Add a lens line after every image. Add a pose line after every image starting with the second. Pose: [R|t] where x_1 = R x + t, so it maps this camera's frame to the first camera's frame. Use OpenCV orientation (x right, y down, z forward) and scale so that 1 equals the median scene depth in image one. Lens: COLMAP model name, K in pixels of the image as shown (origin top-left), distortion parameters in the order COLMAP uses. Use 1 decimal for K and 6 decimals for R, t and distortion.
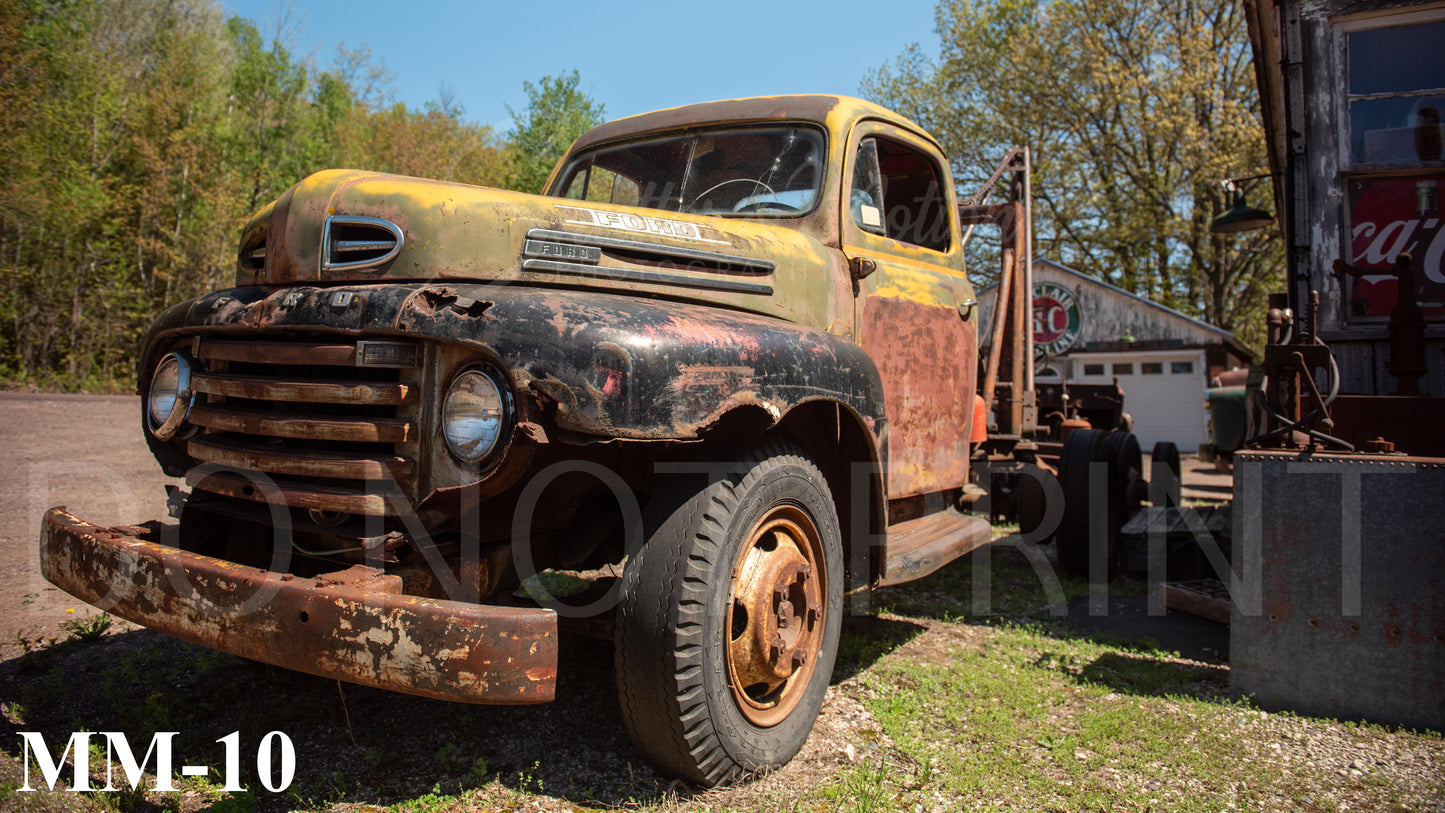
lens RADIAL K [[959.0, 0, 738.4], [0, 959.0, 337.7], [0, 0, 1]] dist [-0.039925, -0.003956]
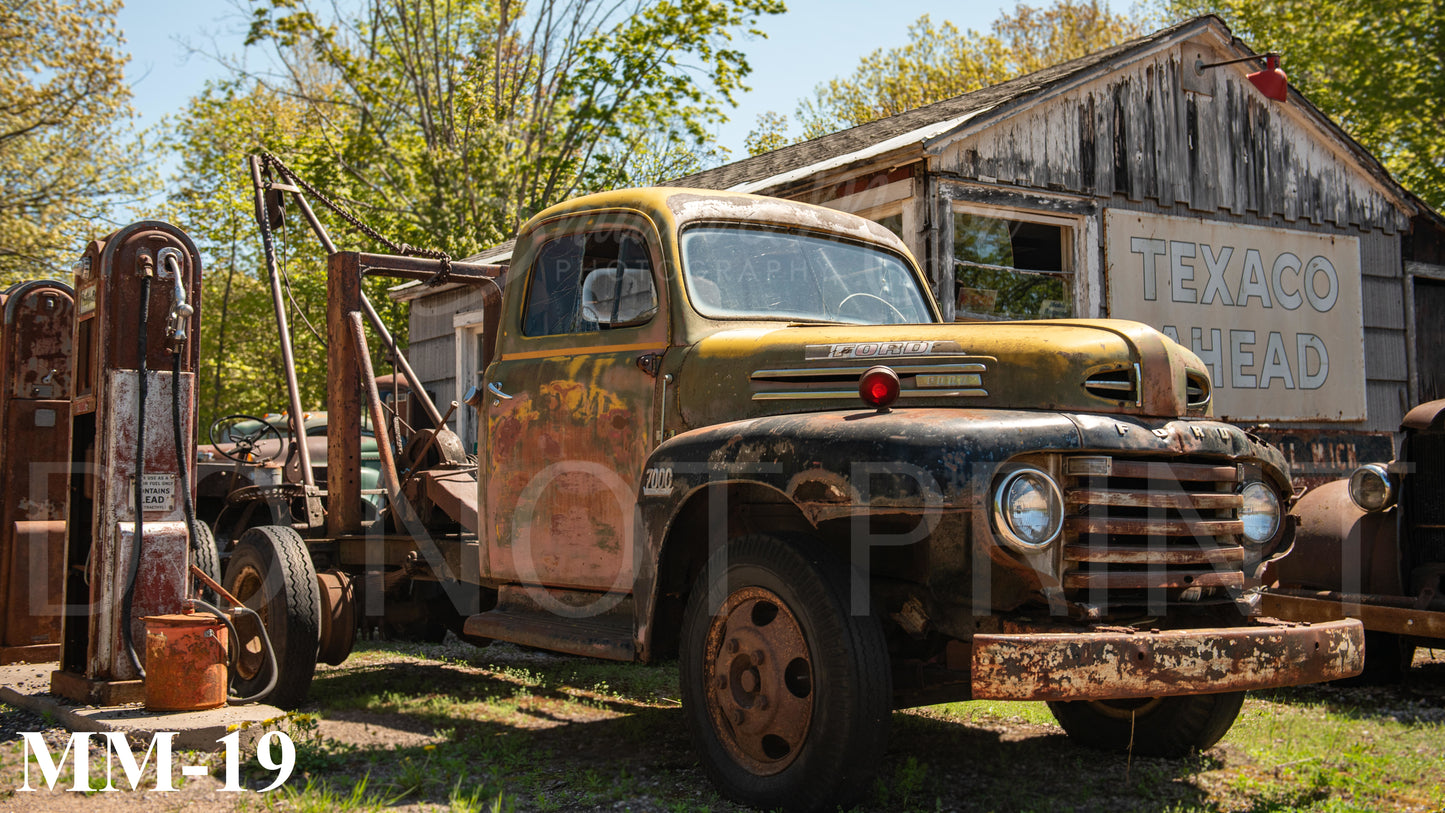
lens RADIAL K [[1514.0, 0, 734.1], [0, 1514.0, 364.3], [0, 0, 1]] dist [0.043266, 0.000000]
pose [[0.396808, 0.049253, 0.916579, -2.607563], [-0.044055, 0.998430, -0.034579, -0.030690], [-0.916844, -0.026658, 0.398355, 0.736881]]
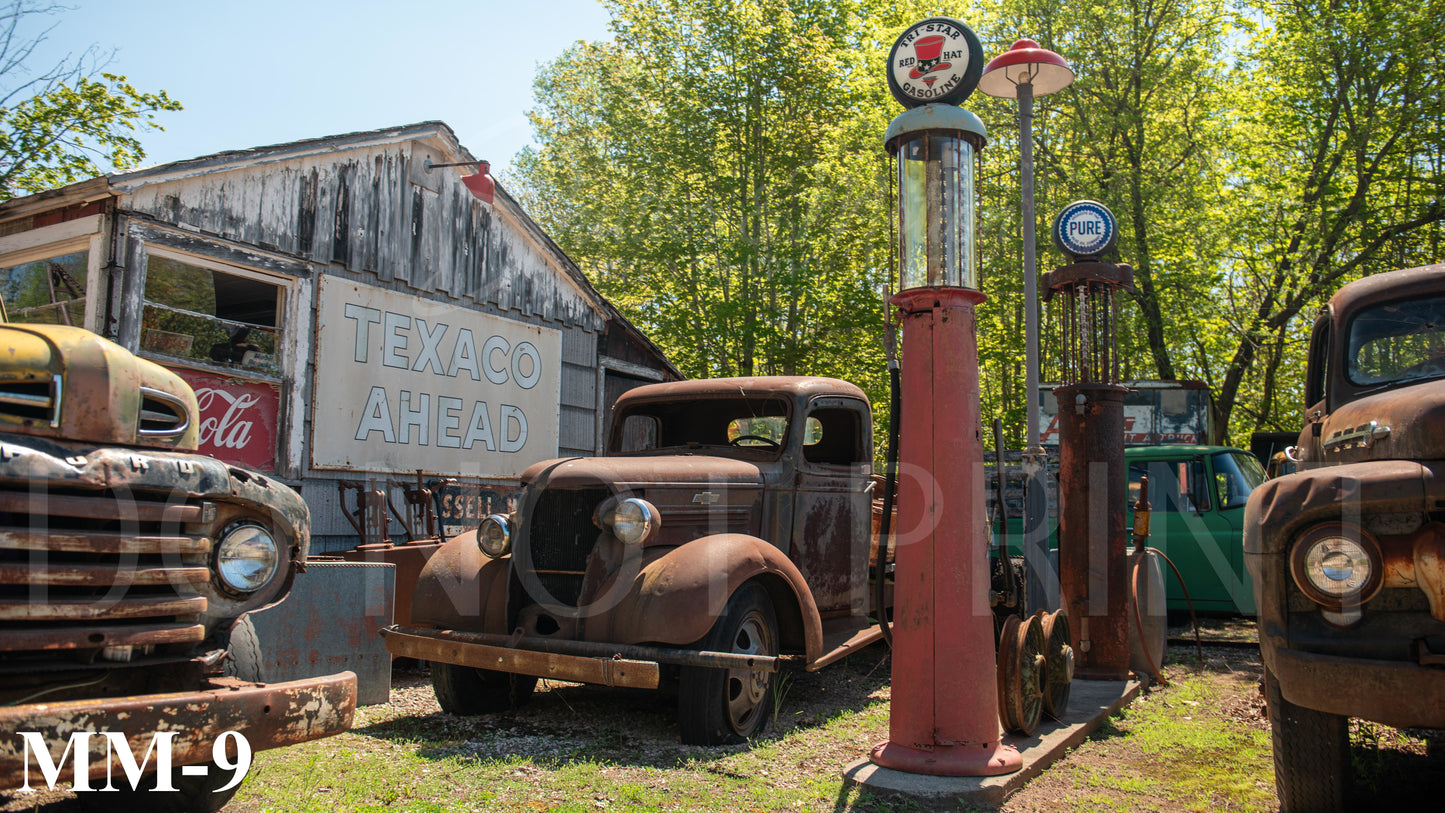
lens RADIAL K [[1140.9, 0, 735.2], [0, 1140.9, 395.9], [0, 0, 1]] dist [-0.028786, -0.017622]
pose [[-0.052313, 0.099275, 0.993684, -1.802982], [-0.083123, 0.991160, -0.103399, -0.037063], [-0.995165, -0.088007, -0.043599, 0.357056]]
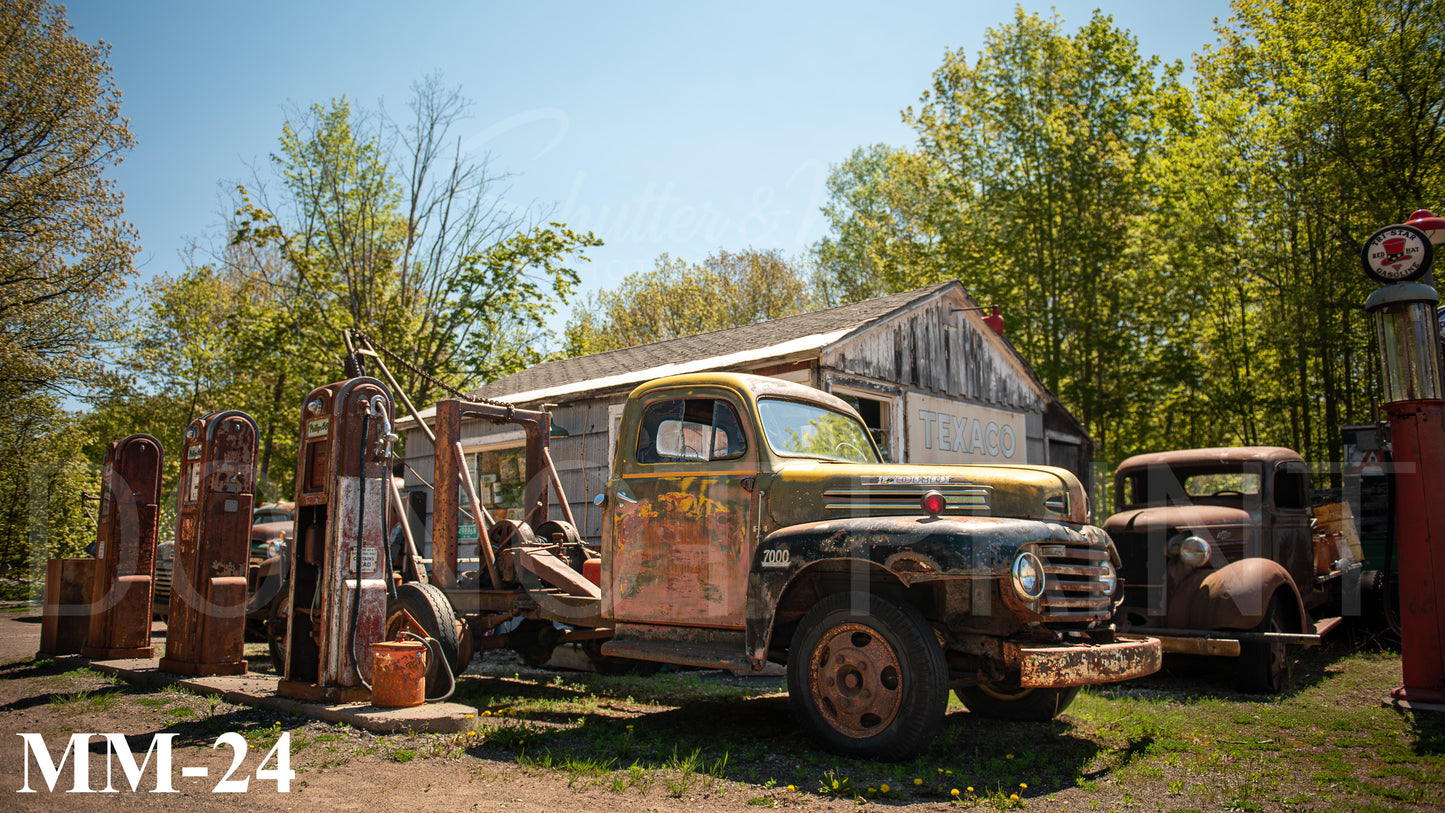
lens RADIAL K [[1009.1, 0, 719.1], [0, 1009.1, 401.5], [0, 0, 1]] dist [-0.046035, -0.017867]
pose [[0.194175, 0.130014, 0.972313, -3.007378], [-0.062390, 0.990808, -0.120027, -0.003312], [-0.978981, -0.037356, 0.200502, 1.392158]]
